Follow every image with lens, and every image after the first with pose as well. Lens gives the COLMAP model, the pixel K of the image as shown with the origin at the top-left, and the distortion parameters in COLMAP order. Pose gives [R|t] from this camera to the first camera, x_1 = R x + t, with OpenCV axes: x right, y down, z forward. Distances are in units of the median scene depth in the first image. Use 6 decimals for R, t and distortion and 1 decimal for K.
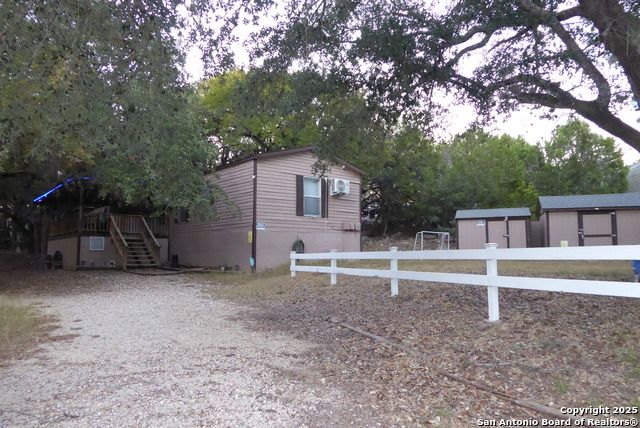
lens RADIAL K [[460.4, 0, 318.6], [0, 460.4, 214.8], [0, 0, 1]] dist [-0.023668, 0.007339]
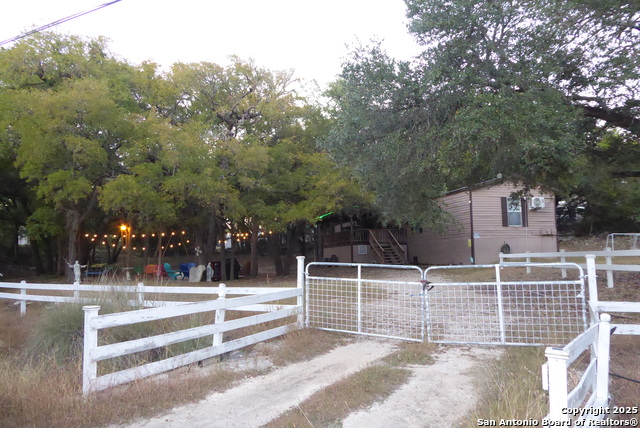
lens RADIAL K [[460.4, 0, 320.1], [0, 460.4, 216.5], [0, 0, 1]] dist [-0.023668, 0.007339]
pose [[0.906749, -0.051332, -0.418536, 0.033117], [0.052662, 0.998577, -0.008381, -0.046003], [0.418370, -0.014442, 0.908162, -0.490146]]
